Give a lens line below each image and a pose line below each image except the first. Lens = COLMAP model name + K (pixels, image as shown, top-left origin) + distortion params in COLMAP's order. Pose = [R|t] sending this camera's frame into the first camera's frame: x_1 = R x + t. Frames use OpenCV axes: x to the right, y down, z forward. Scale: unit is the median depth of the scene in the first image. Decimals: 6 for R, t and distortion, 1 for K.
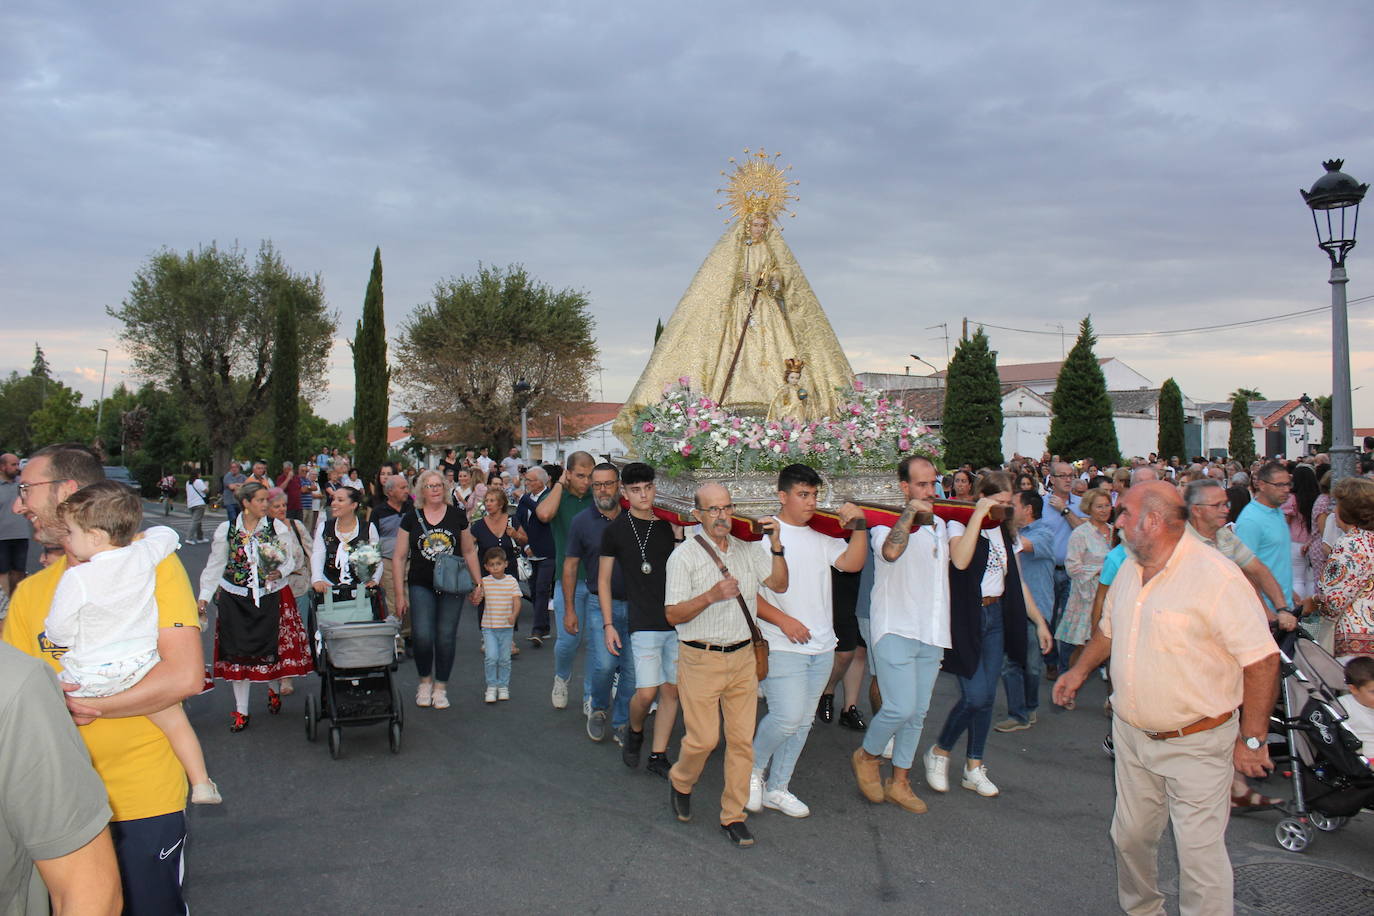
lens RADIAL K [[1289.3, 0, 687.5], [0, 1289.3, 436.4], [0, 0, 1]] dist [-0.096774, -0.002136]
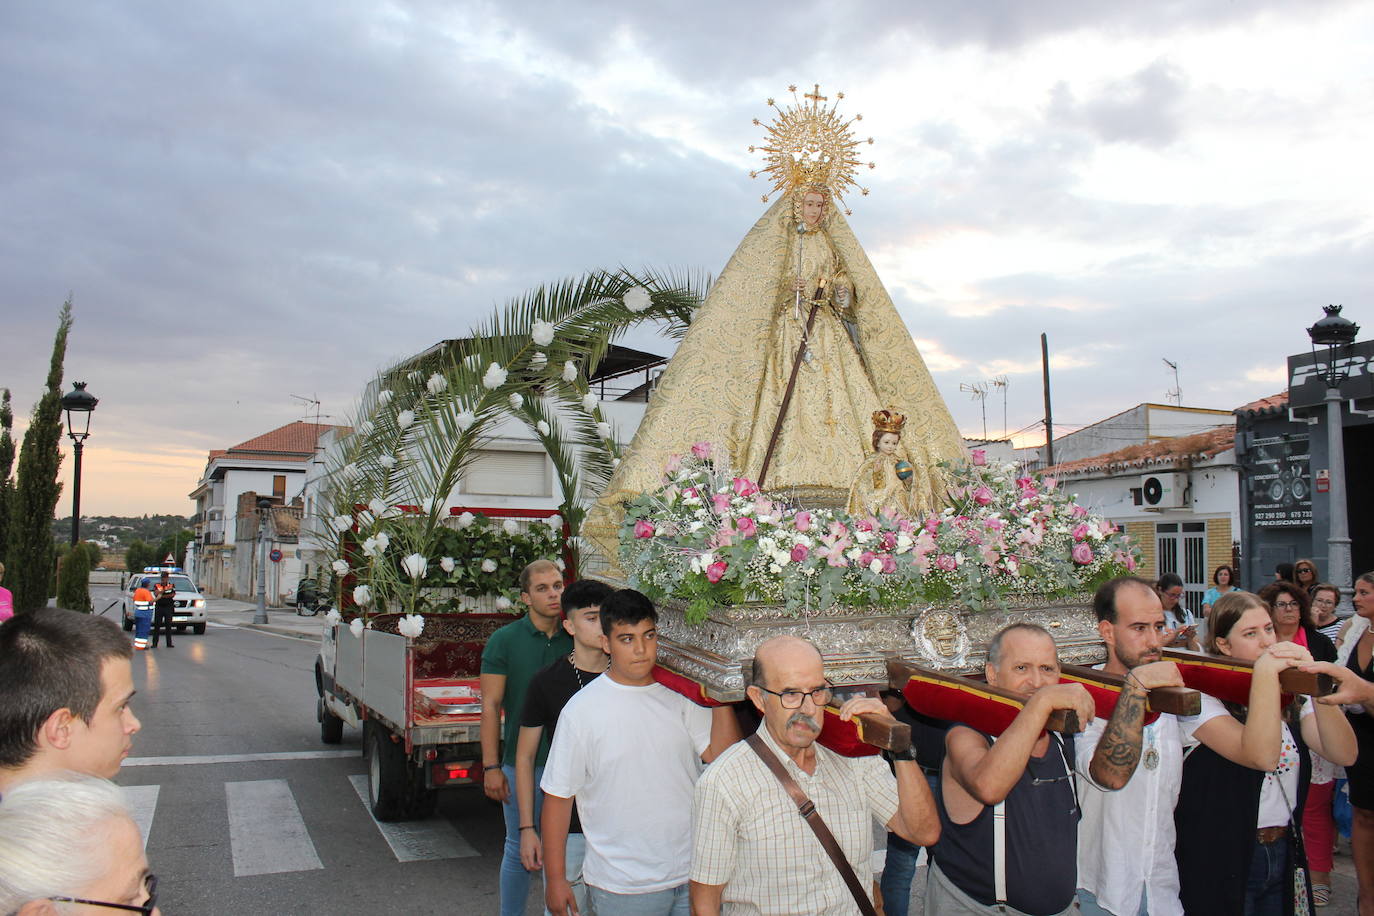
lens RADIAL K [[1289.3, 0, 687.5], [0, 1289.3, 436.4], [0, 0, 1]] dist [-0.096774, -0.002136]
pose [[0.999781, -0.008157, 0.019276, -0.021943], [0.009475, 0.997550, -0.069313, -0.008337], [-0.018663, 0.069481, 0.997409, 0.419333]]
